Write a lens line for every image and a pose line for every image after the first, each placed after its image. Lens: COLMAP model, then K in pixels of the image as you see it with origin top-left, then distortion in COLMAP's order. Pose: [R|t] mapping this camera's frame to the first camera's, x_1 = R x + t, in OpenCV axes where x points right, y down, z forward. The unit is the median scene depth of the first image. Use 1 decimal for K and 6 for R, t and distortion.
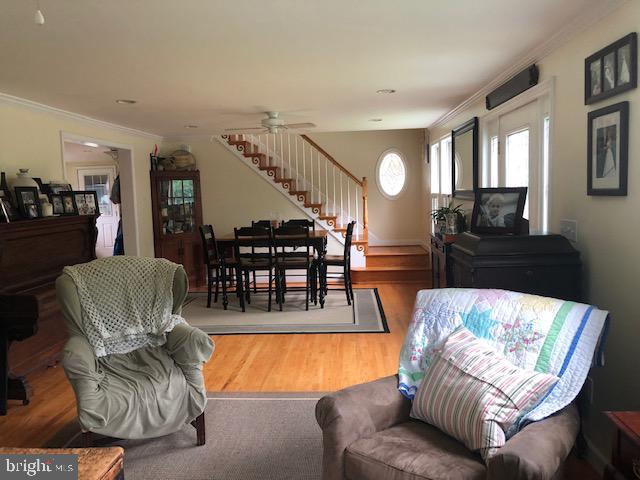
lens RADIAL K [[524.7, 0, 318.6], [0, 524.7, 234.9], [0, 0, 1]] dist [0.061631, -0.072902]
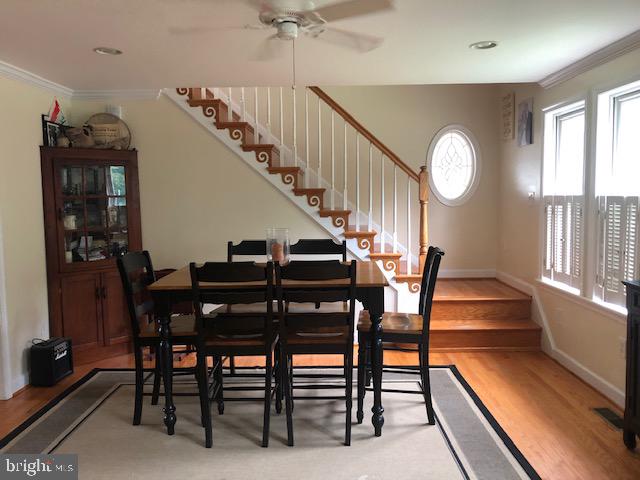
lens RADIAL K [[524.7, 0, 318.6], [0, 524.7, 234.9], [0, 0, 1]] dist [0.061631, -0.072902]
pose [[0.998710, 0.011623, 0.049427, -0.056647], [-0.011142, 0.999888, -0.010000, -0.026567], [-0.049538, 0.009437, 0.998728, 0.420832]]
